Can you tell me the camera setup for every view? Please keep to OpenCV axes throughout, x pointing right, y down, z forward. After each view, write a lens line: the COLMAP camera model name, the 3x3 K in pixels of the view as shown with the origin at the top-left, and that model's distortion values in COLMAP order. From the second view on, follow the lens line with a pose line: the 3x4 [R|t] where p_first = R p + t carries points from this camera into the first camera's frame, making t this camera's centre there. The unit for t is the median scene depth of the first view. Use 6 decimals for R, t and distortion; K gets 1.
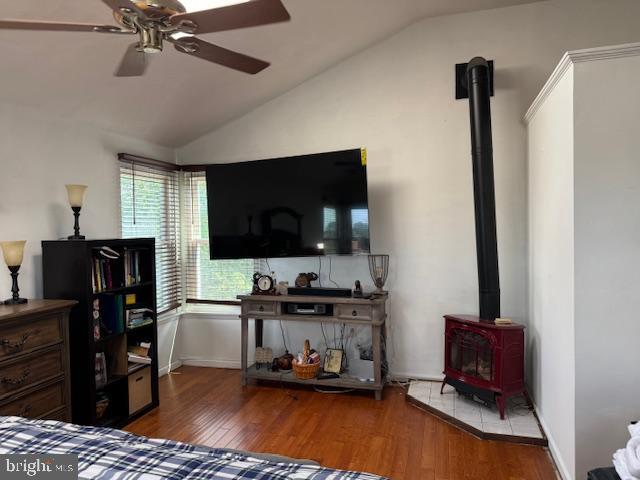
lens RADIAL K [[446.8, 0, 320.0], [0, 446.8, 240.0], [0, 0, 1]] dist [0.101166, -0.147650]
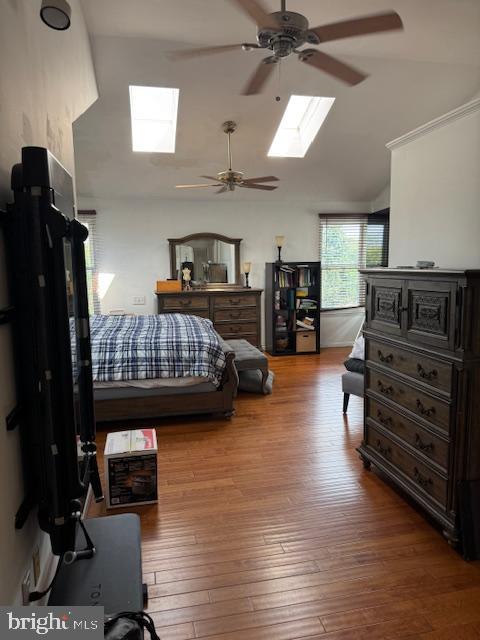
lens RADIAL K [[446.8, 0, 240.0], [0, 446.8, 320.0], [0, 0, 1]] dist [0.101166, -0.147650]
pose [[0.469778, 0.117410, -0.874942, 1.142905], [-0.017488, 0.992159, 0.123750, 0.009410], [0.882611, -0.042834, 0.468148, -0.130811]]
